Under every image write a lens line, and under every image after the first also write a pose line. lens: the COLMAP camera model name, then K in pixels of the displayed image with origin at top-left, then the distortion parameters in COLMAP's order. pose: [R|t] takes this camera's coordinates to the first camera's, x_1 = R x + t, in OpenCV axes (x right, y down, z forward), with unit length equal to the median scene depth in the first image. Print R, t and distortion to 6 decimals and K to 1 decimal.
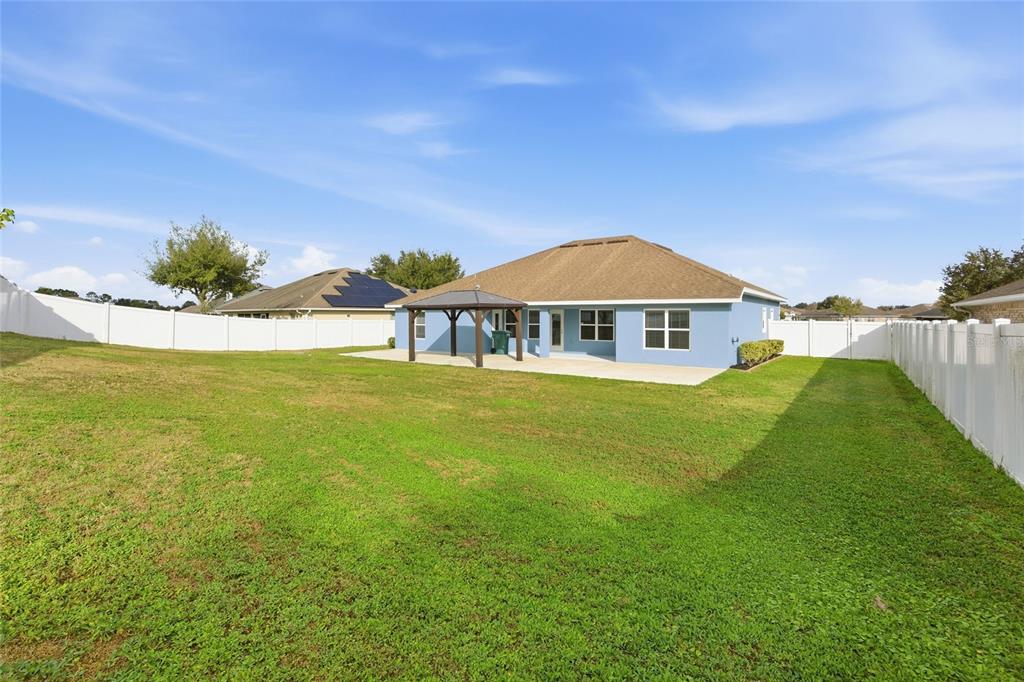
lens RADIAL K [[428.6, 0, 516.4], [0, 428.6, 326.3], [0, 0, 1]] dist [-0.022950, 0.007976]
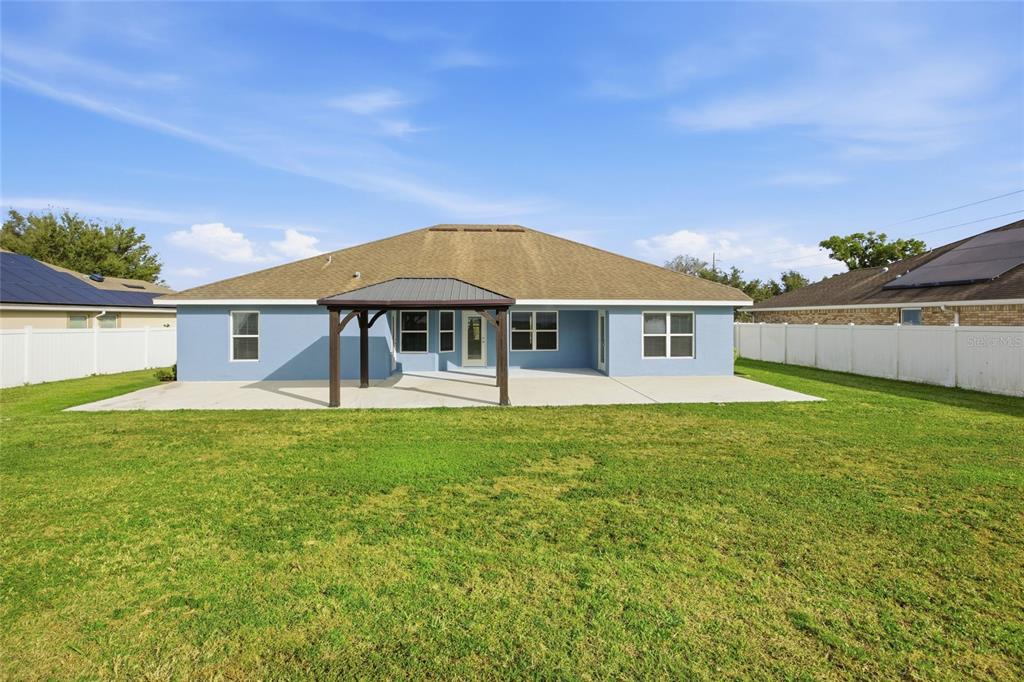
lens RADIAL K [[428.6, 0, 516.4], [0, 428.6, 326.3], [0, 0, 1]] dist [-0.022950, 0.007976]
pose [[0.789747, -0.014566, 0.613260, -0.343805], [0.016881, 0.999855, 0.002009, -0.013841], [-0.613200, 0.008766, 0.789879, 0.408089]]
